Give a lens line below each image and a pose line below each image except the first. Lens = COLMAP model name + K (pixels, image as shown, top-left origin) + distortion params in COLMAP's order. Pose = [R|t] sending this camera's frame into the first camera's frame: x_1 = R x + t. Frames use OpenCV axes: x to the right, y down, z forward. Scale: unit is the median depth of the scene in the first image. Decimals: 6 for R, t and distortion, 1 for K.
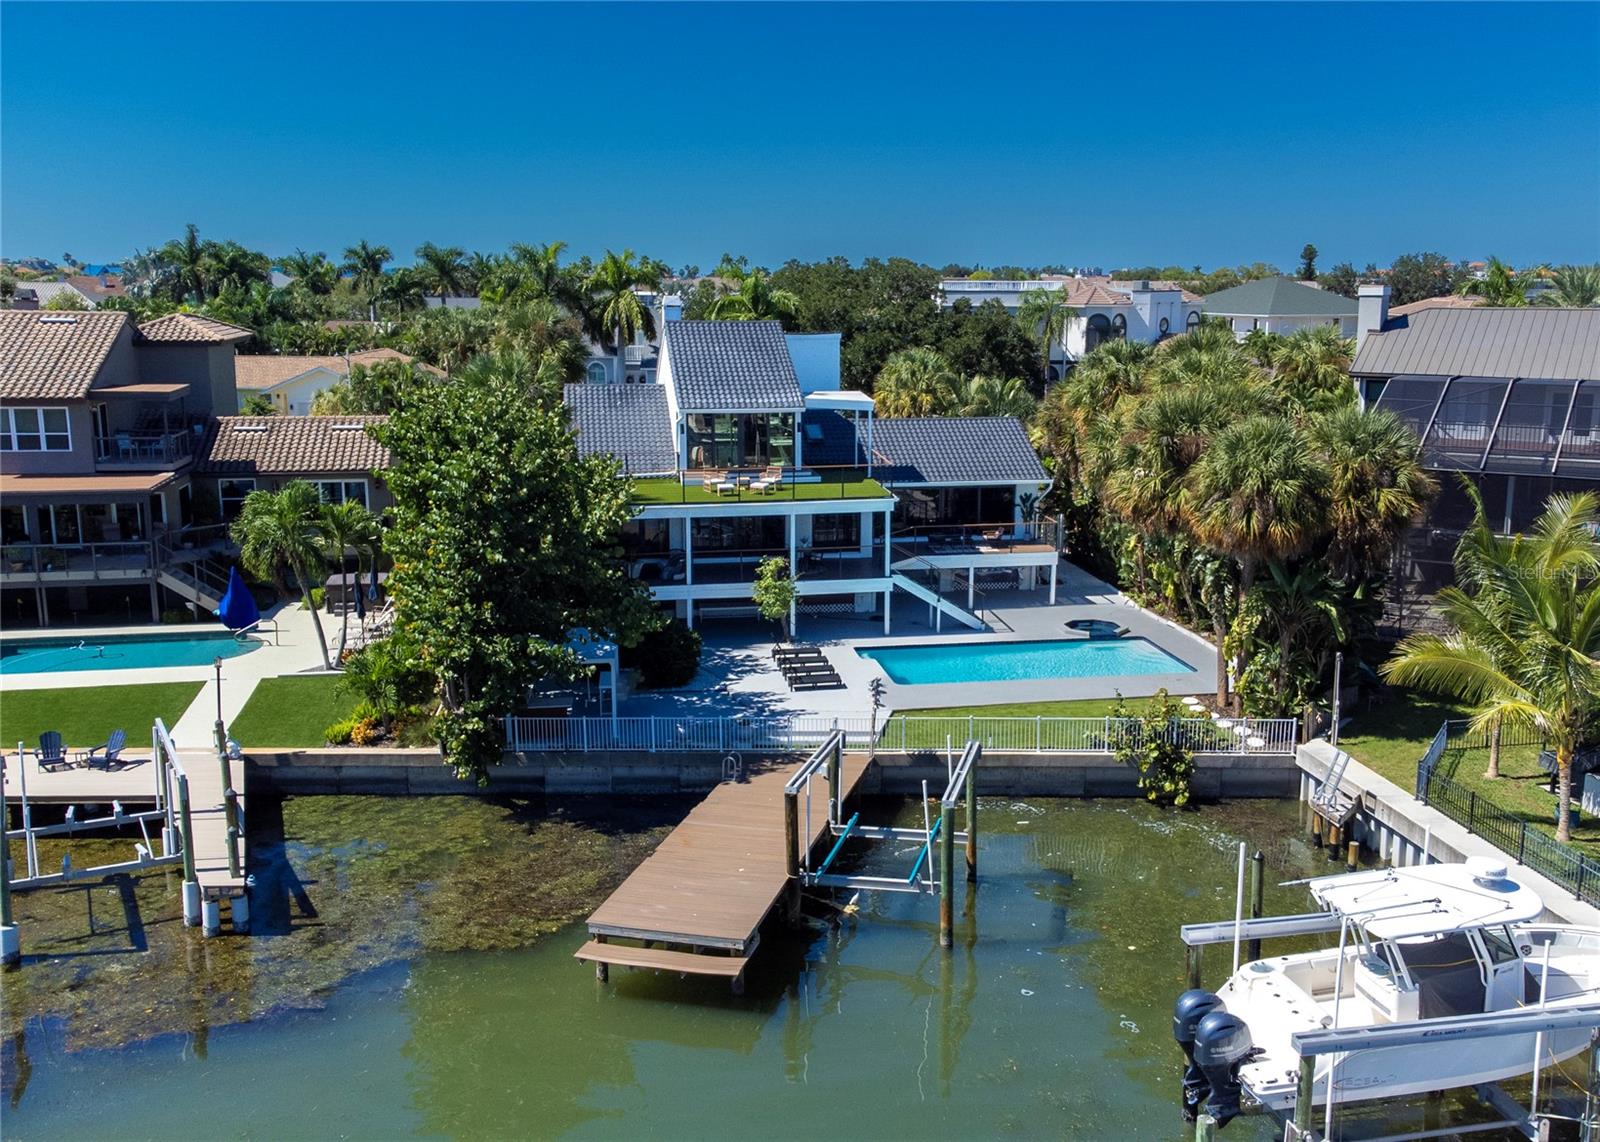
lens RADIAL K [[1581.2, 0, 800.0], [0, 1581.2, 571.0], [0, 0, 1]] dist [-0.065951, 0.188619]
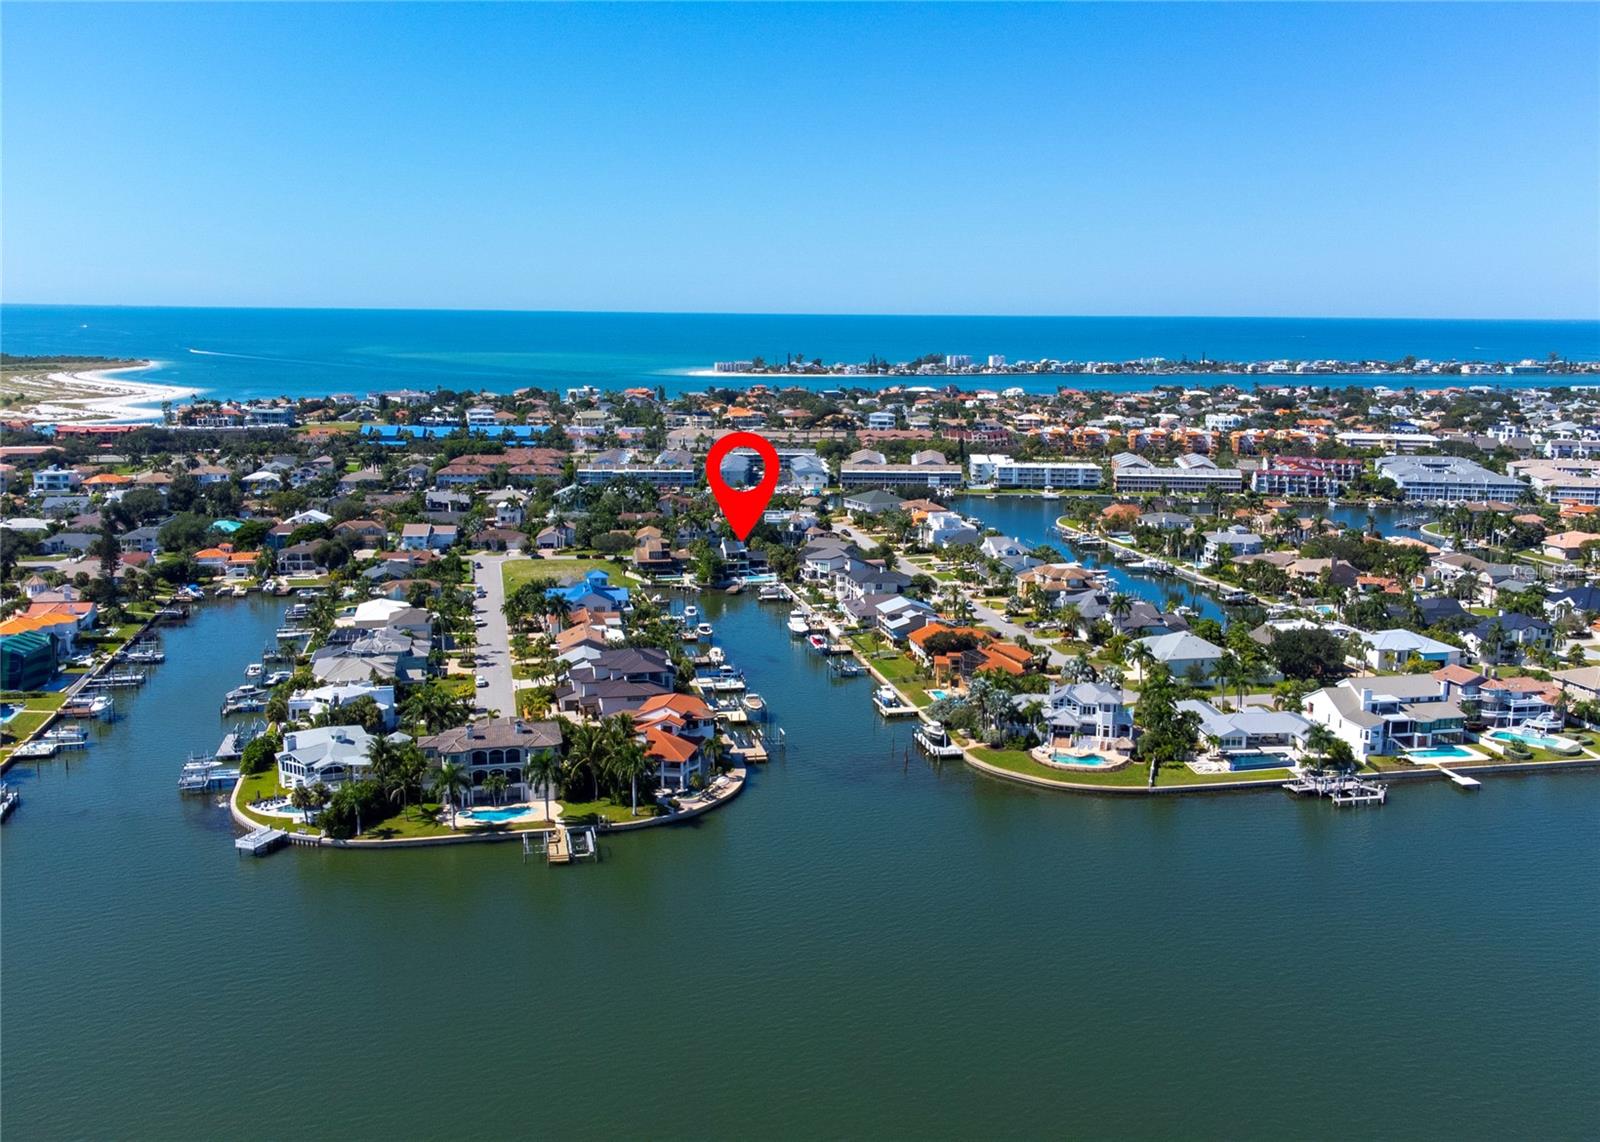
lens RADIAL K [[1581.2, 0, 800.0], [0, 1581.2, 571.0], [0, 0, 1]] dist [-0.065951, 0.188619]
pose [[0.999808, 0.004868, 0.018985, 0.191398], [-0.004715, 0.999956, -0.008081, 0.085902], [-0.019023, 0.007990, 0.999787, -8.750110]]
